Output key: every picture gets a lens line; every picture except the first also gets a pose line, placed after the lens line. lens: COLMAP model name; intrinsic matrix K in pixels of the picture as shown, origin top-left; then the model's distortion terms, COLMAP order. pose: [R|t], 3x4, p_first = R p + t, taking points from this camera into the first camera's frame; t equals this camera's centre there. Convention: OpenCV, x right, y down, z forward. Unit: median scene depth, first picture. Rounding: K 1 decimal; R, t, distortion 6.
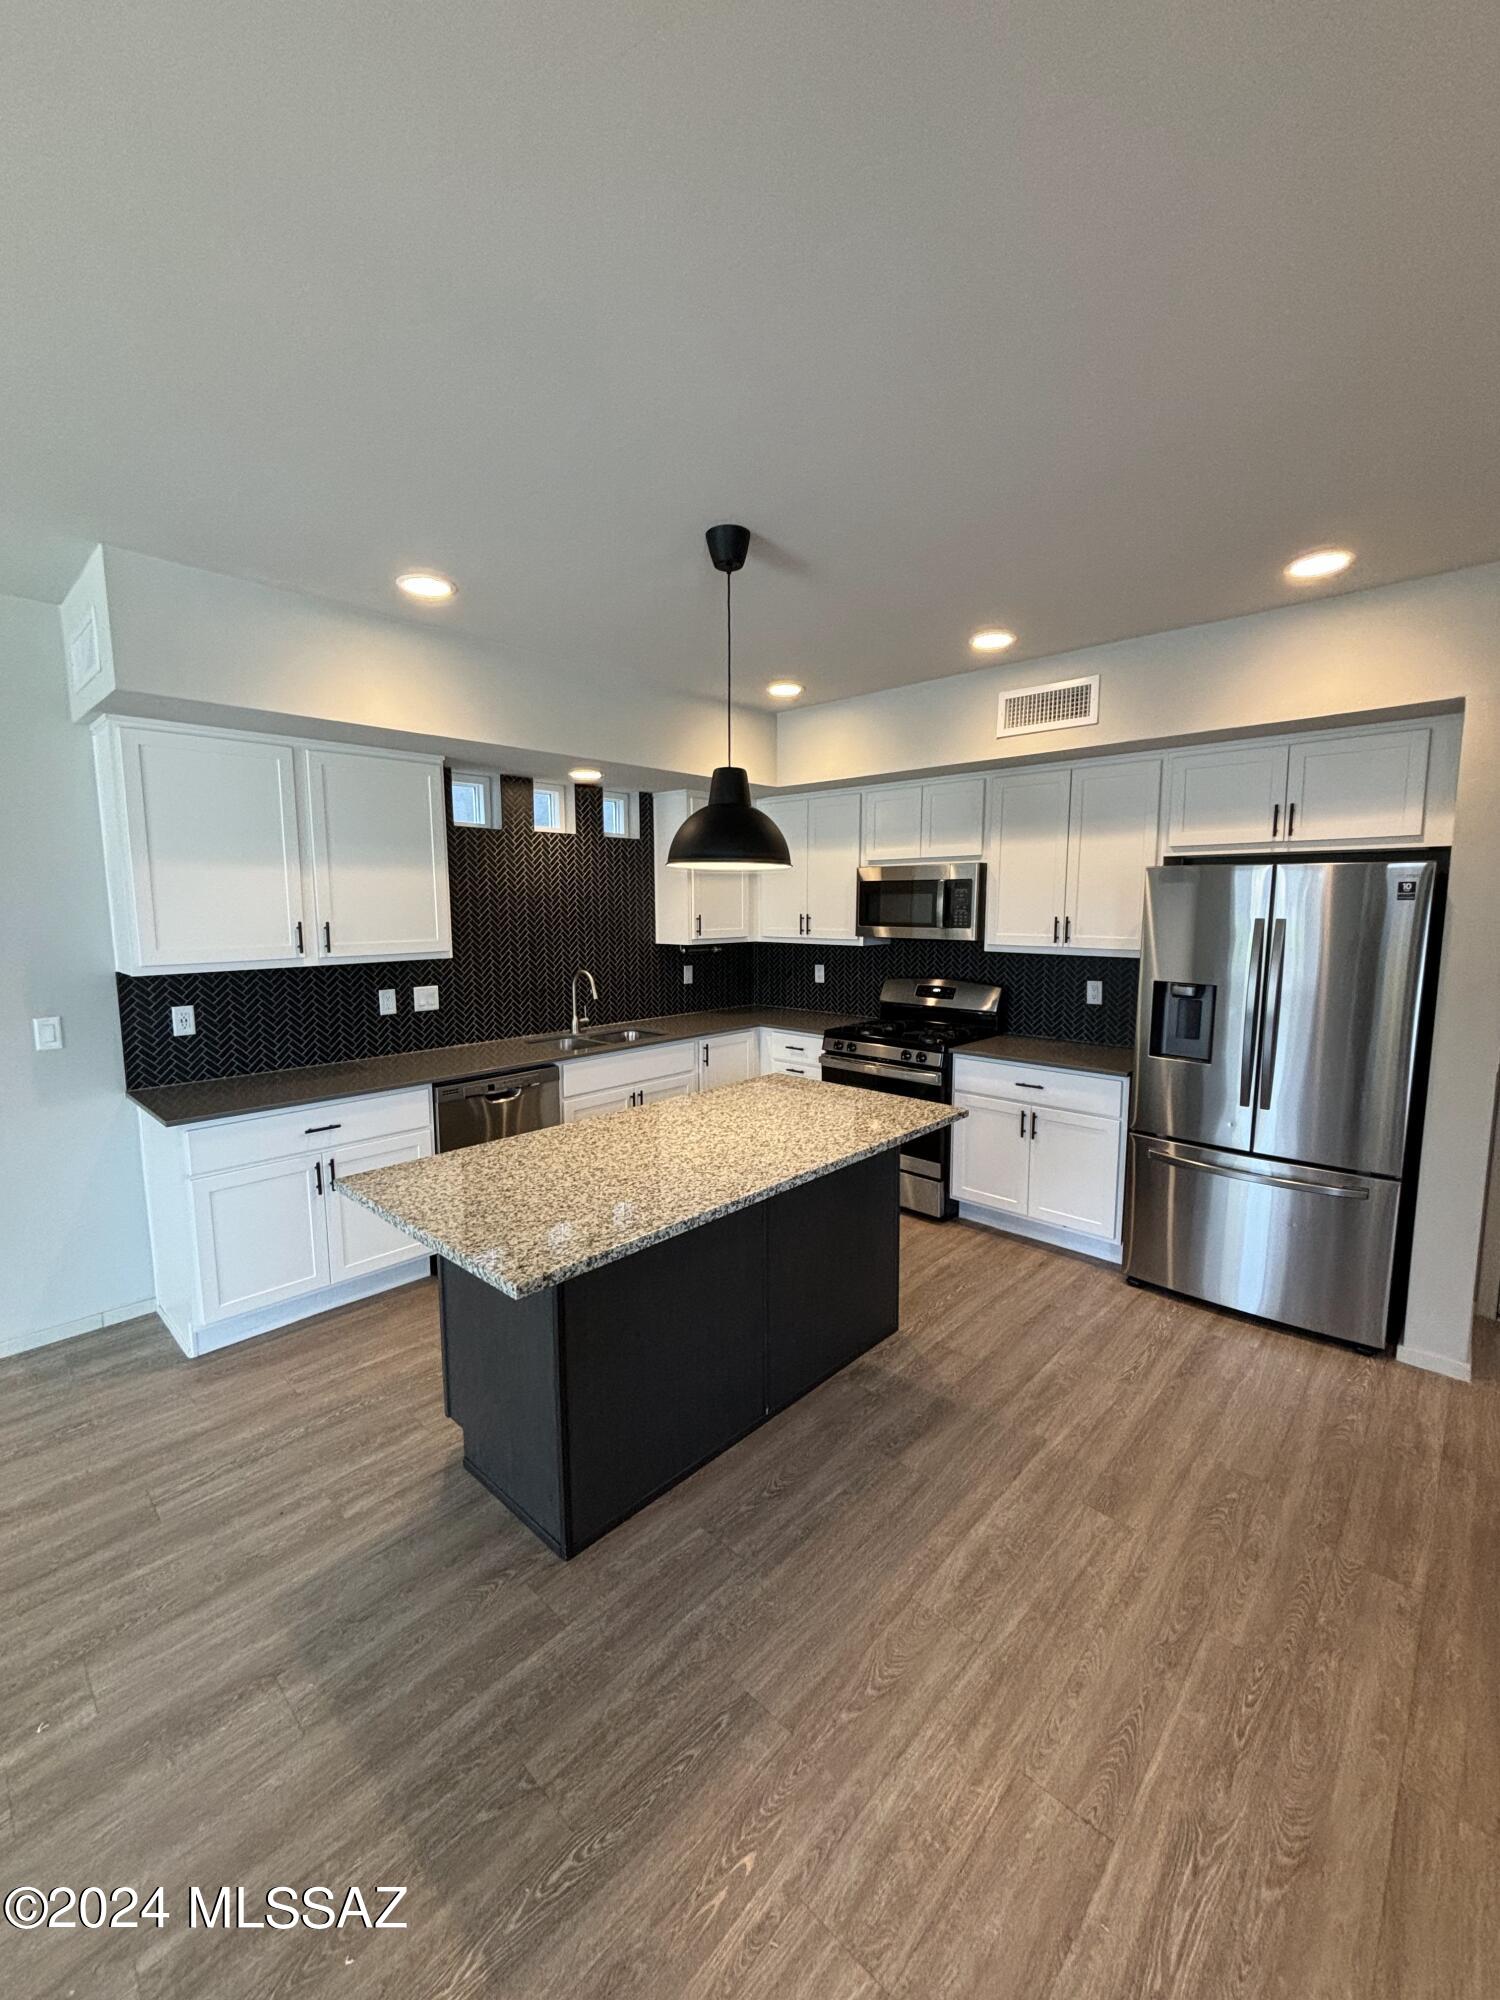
lens RADIAL K [[803.8, 0, 750.0], [0, 803.8, 1000.0], [0, 0, 1]] dist [0.001578, -0.000008]
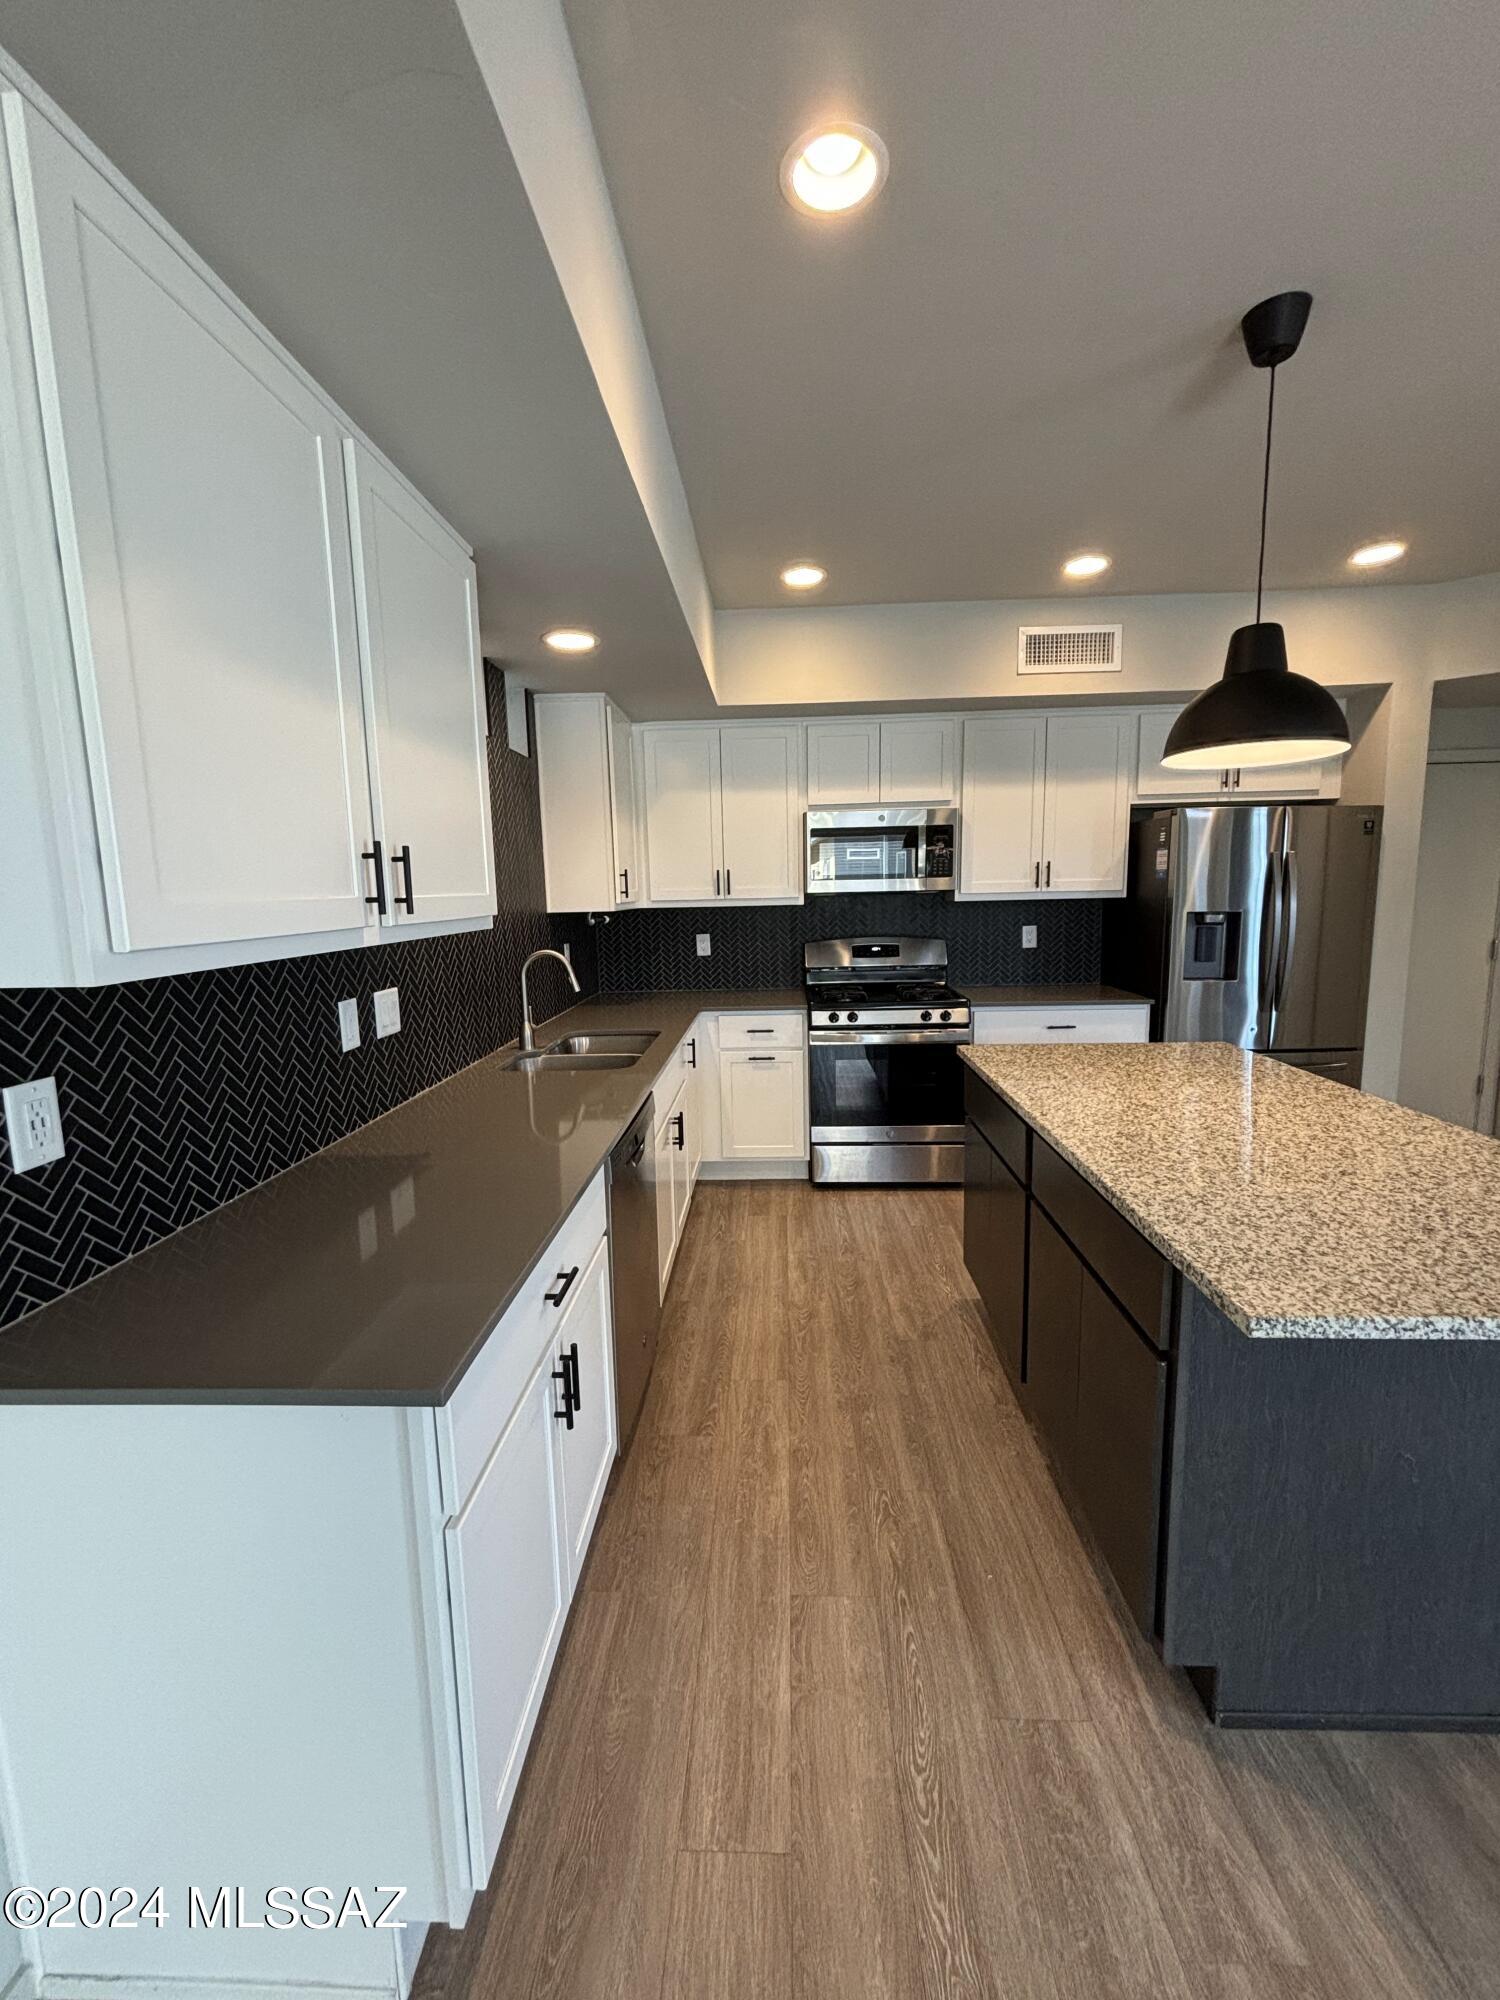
lens RADIAL K [[807.1, 0, 746.4], [0, 807.1, 997.9], [0, 0, 1]] dist [0.000134, -0.000134]
pose [[0.764113, -0.102249, 0.636928, -0.550623], [0.099746, 0.994211, 0.039941, -0.009075], [-0.637324, 0.033012, 0.769888, 0.432539]]
